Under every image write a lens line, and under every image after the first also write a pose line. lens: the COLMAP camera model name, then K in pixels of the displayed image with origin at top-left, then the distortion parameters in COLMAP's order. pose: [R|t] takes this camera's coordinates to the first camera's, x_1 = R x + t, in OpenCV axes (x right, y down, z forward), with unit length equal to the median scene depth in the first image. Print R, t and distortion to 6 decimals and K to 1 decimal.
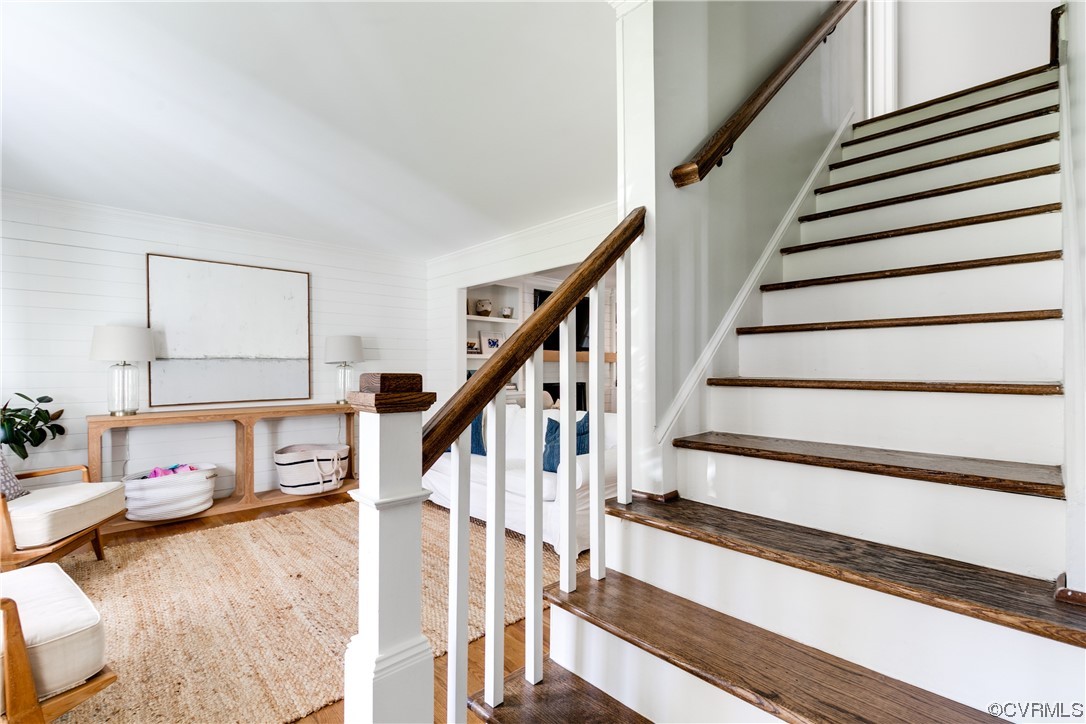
lens RADIAL K [[493.7, 0, 543.9], [0, 493.7, 372.3], [0, 0, 1]] dist [-0.000227, -0.000001]
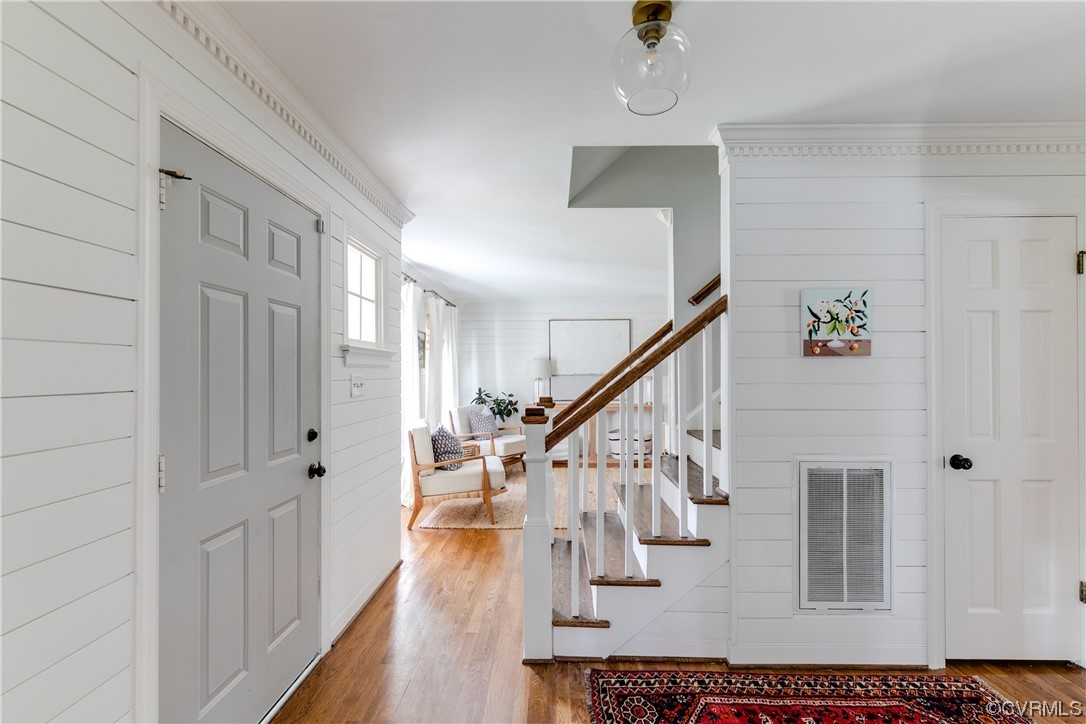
lens RADIAL K [[493.7, 0, 543.9], [0, 493.7, 372.3], [0, 0, 1]] dist [-0.000227, -0.000001]
pose [[0.707872, -0.001220, -0.706340, 0.579176], [-0.005650, 0.999957, -0.007390, -0.028894], [0.706318, 0.009222, 0.707834, -0.398072]]
